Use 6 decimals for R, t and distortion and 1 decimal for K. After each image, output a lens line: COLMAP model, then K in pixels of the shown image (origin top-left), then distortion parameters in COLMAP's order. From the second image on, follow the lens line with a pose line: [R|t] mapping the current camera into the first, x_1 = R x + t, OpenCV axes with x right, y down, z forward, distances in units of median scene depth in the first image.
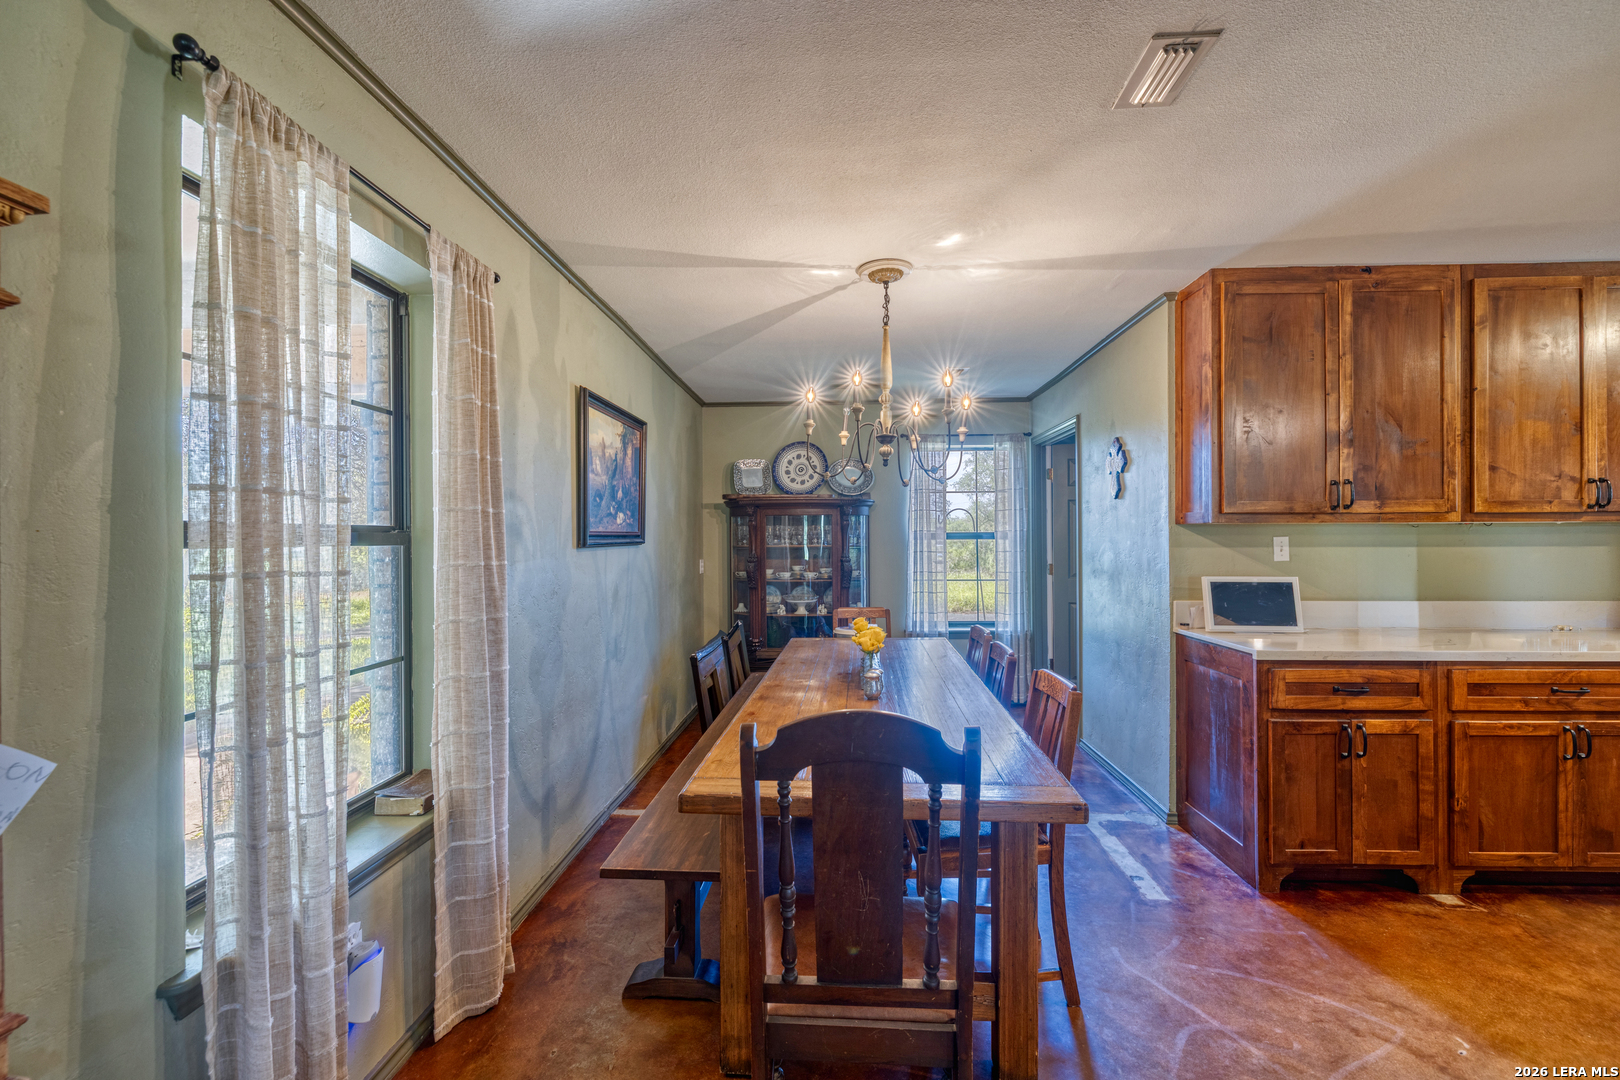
lens RADIAL K [[670.1, 0, 807.9], [0, 670.1, 540.4], [0, 0, 1]] dist [0.000216, -0.000210]
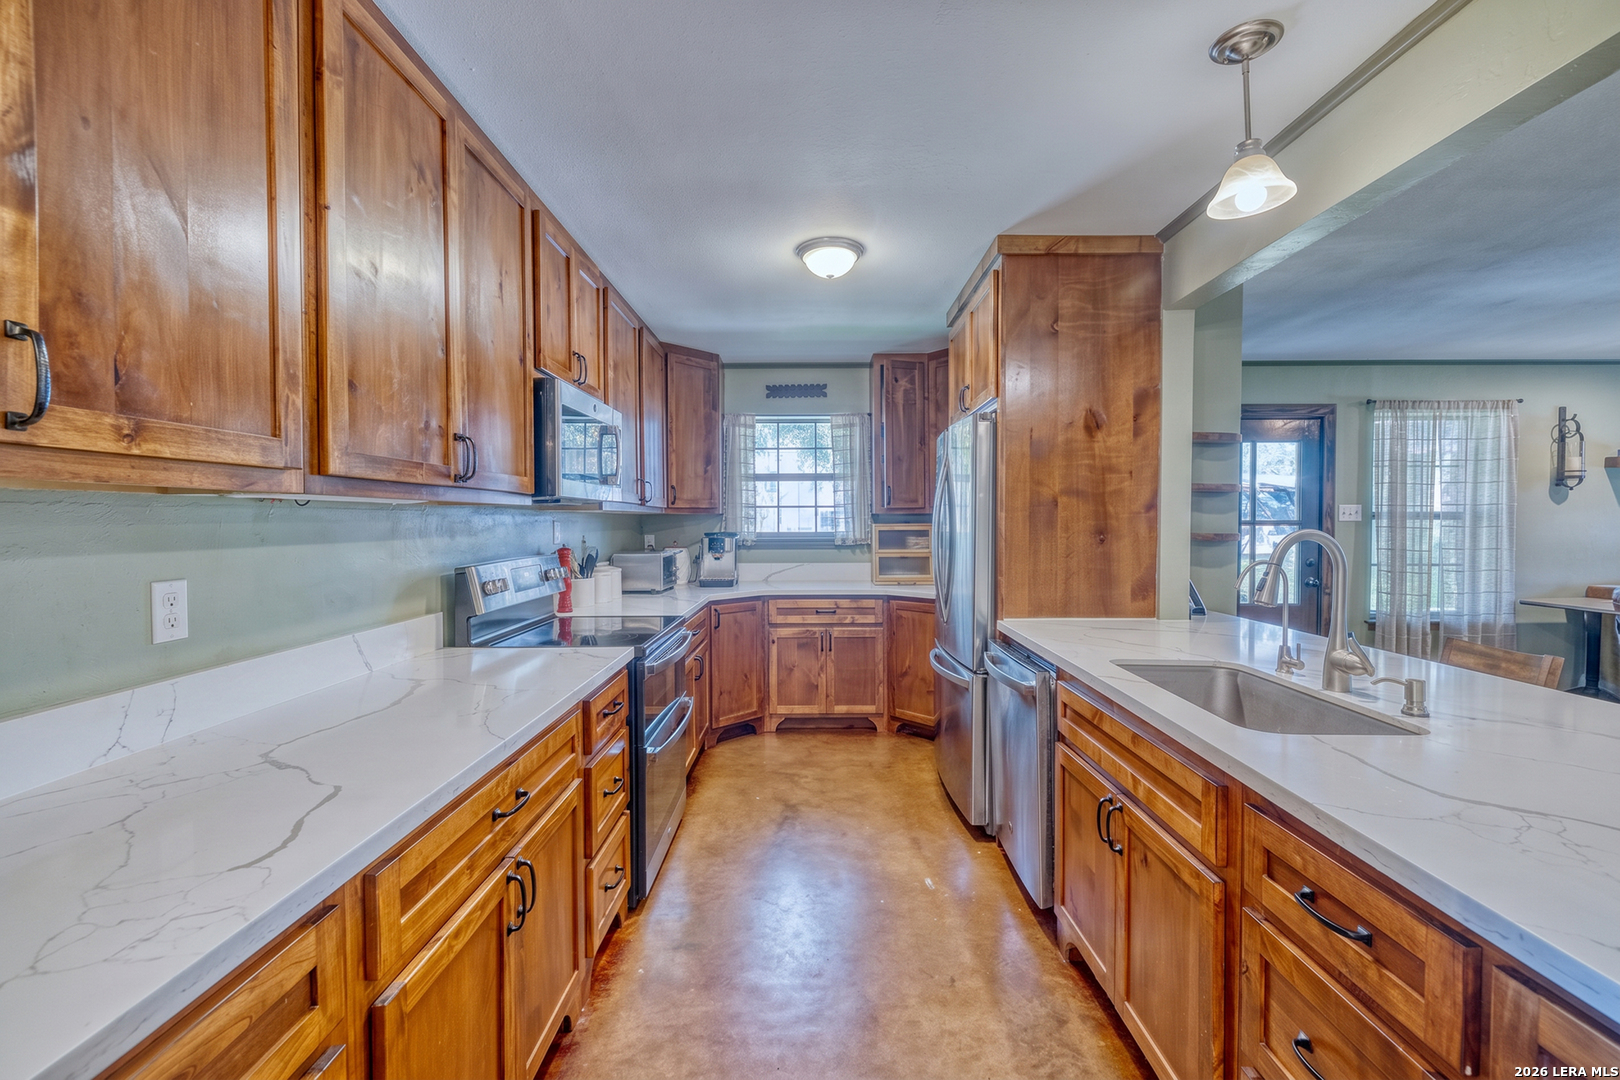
lens RADIAL K [[670.1, 0, 816.5], [0, 670.1, 536.6], [0, 0, 1]] dist [0.000216, -0.000210]
pose [[-0.064162, -0.018742, 0.997764, 0.505956], [0.000738, 0.999822, 0.018828, -0.006903], [-0.997939, 0.001945, -0.064136, 0.689667]]
